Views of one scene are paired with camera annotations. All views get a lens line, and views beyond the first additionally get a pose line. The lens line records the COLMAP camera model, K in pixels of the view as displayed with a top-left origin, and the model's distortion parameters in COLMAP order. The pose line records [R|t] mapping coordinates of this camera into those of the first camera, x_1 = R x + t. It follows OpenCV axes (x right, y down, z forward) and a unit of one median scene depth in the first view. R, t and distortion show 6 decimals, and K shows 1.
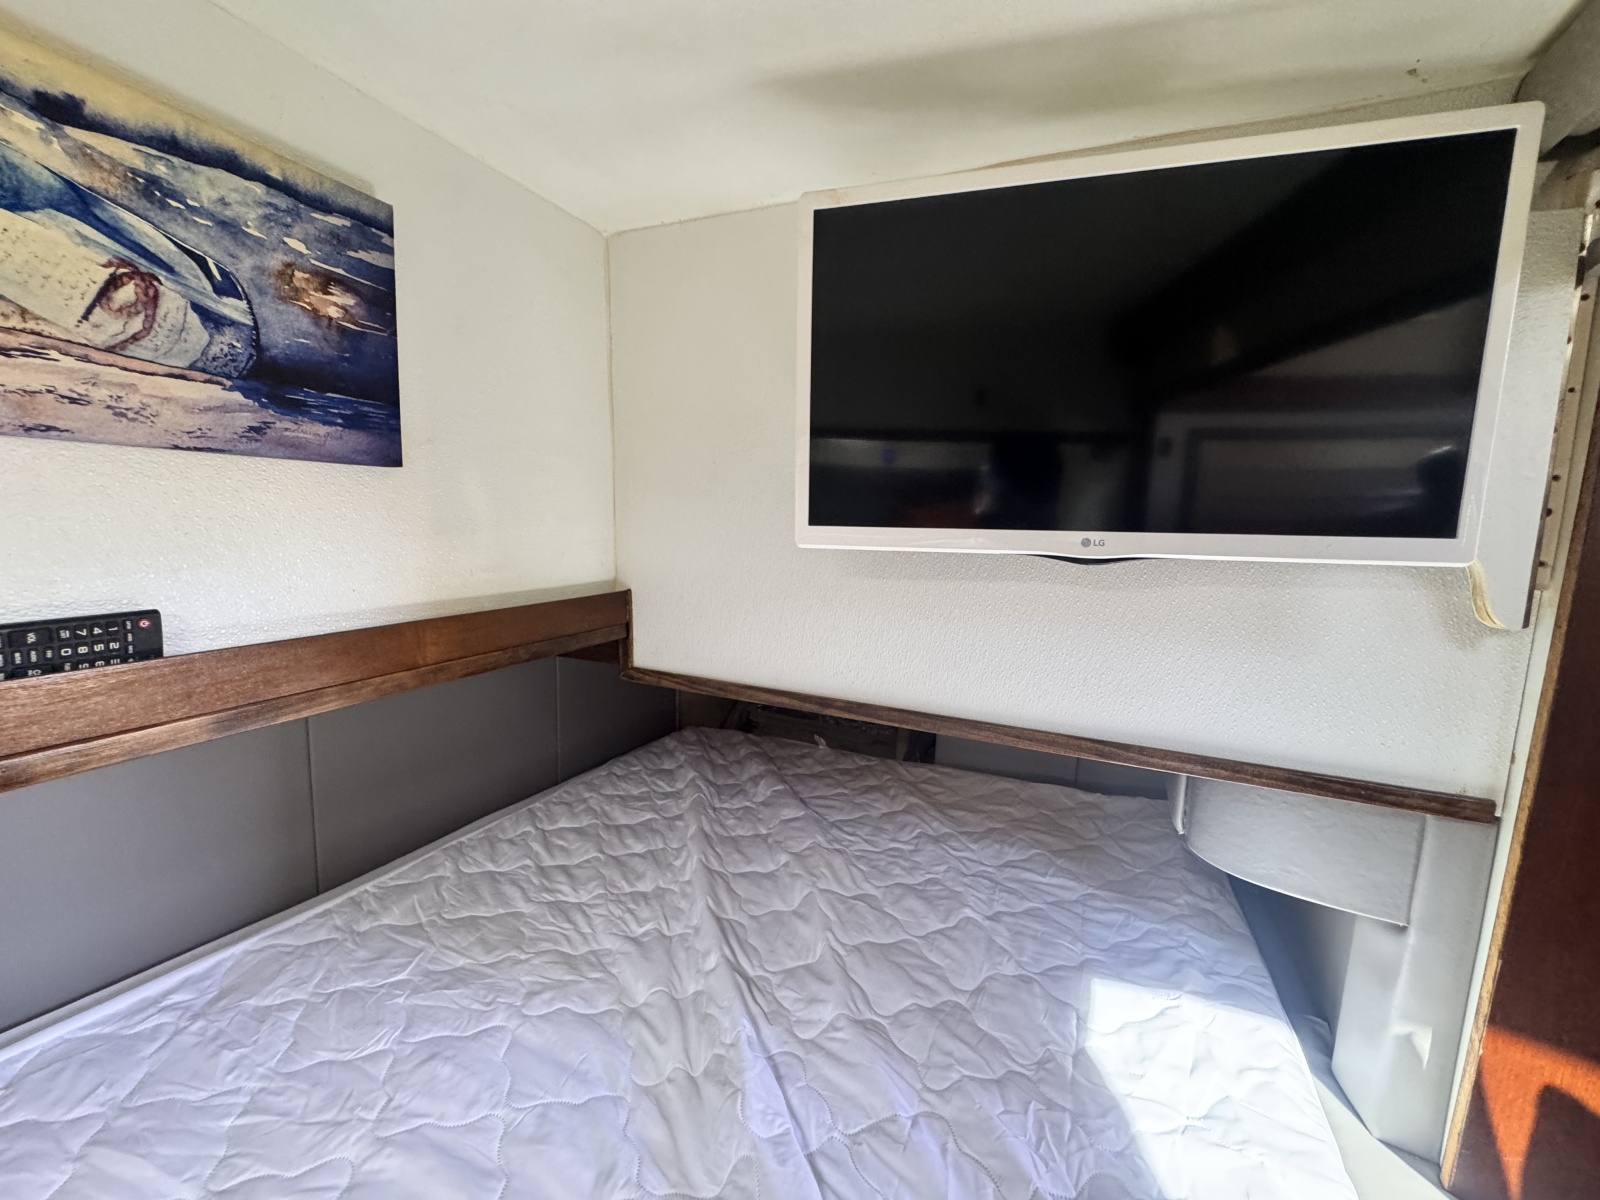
lens RADIAL K [[643.5, 0, 794.7], [0, 643.5, 597.6], [0, 0, 1]] dist [-0.003181, 0.000671]
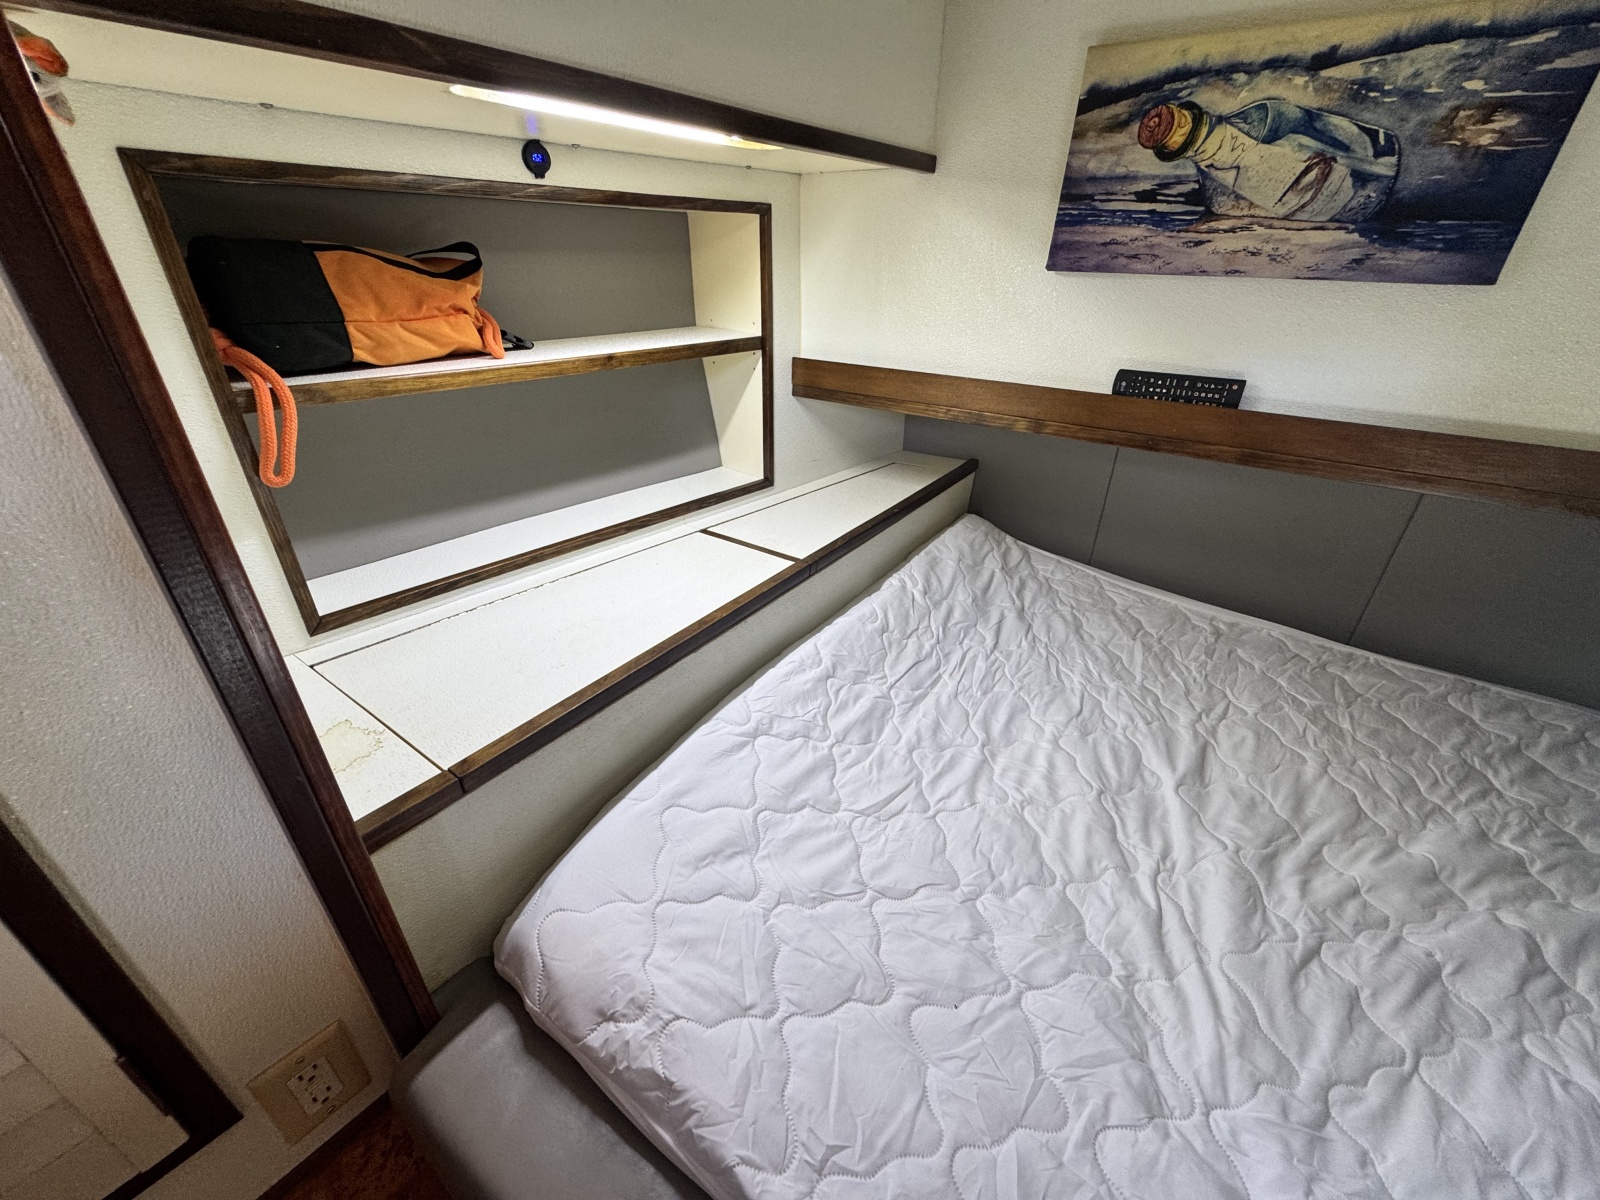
lens RADIAL K [[643.5, 0, 810.1], [0, 643.5, 606.4], [0, 0, 1]] dist [-0.003181, 0.000671]
pose [[-0.140926, 0.460422, -0.876443, 0.775055], [-0.142162, 0.866692, 0.478158, -0.090014], [0.979760, 0.191981, -0.056685, 0.037824]]
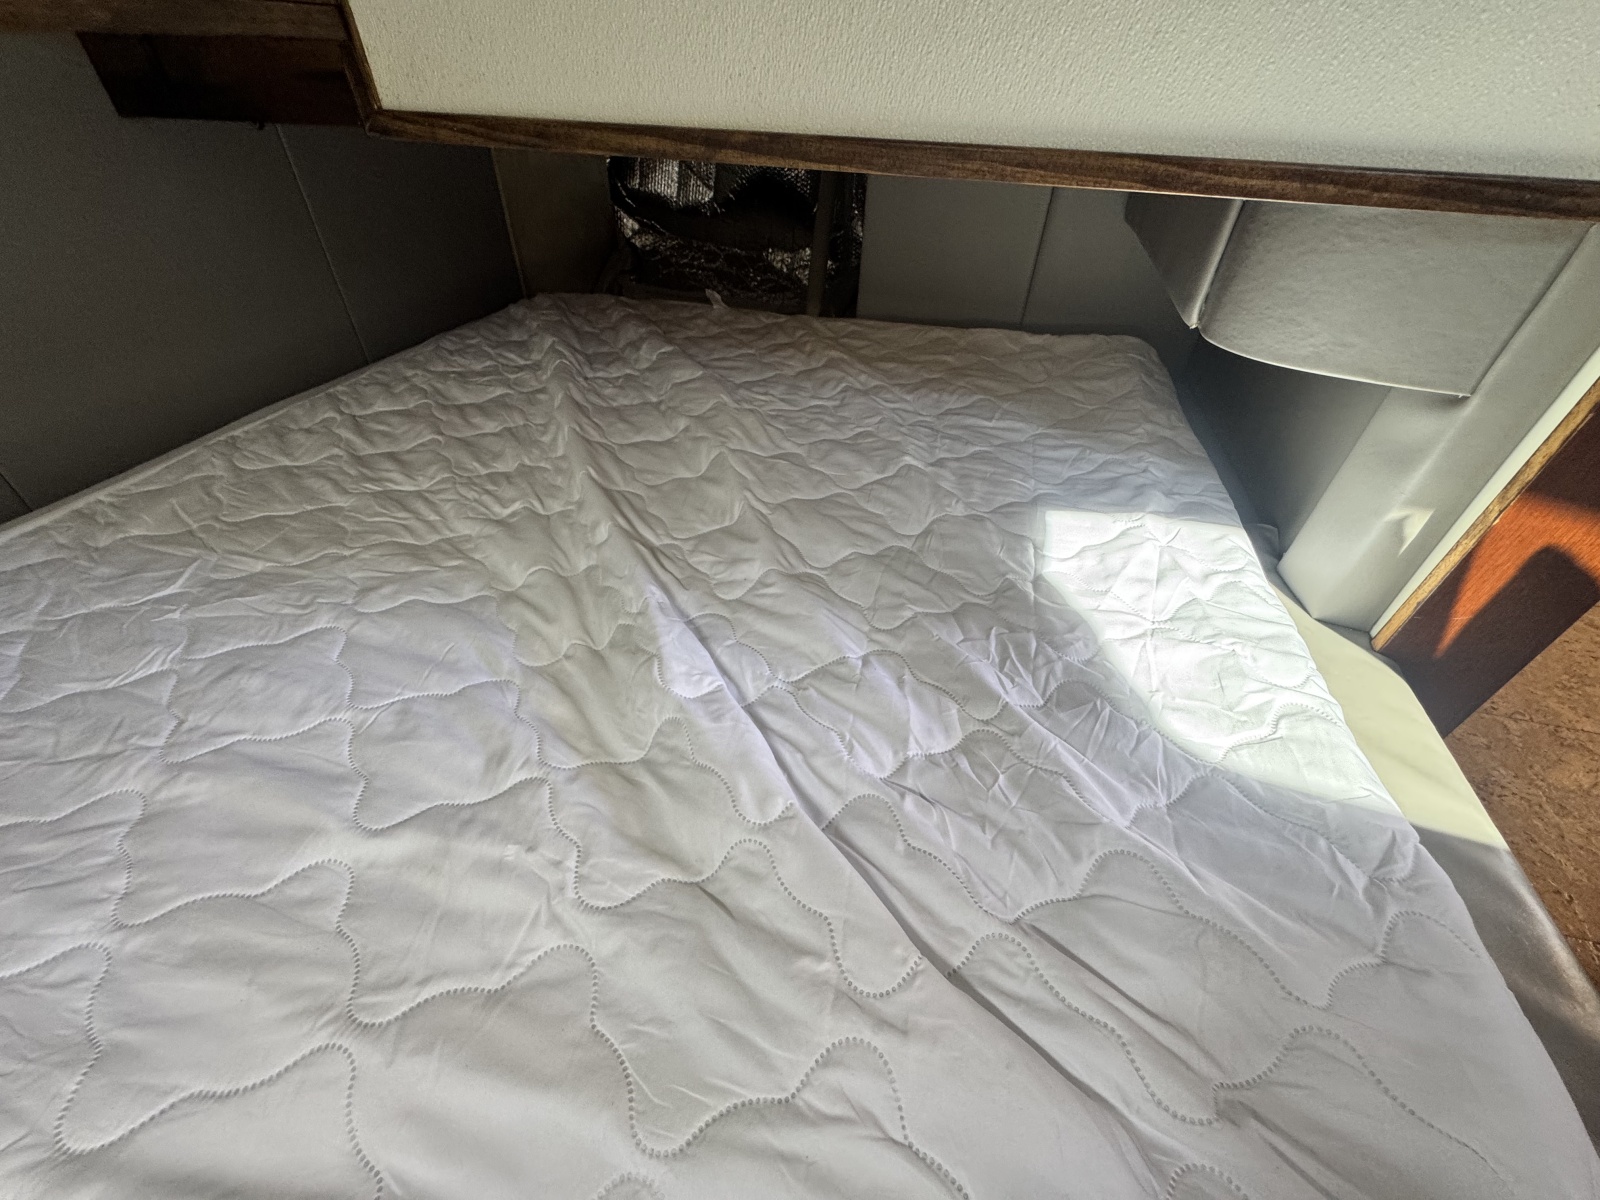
lens RADIAL K [[643.5, 0, 792.5], [0, 643.5, 611.3], [0, 0, 1]] dist [-0.003181, 0.000671]
pose [[0.986535, -0.110457, 0.120618, -0.006971], [0.024534, 0.829087, 0.558581, 0.276840], [-0.161702, -0.548100, 0.820633, 0.344575]]
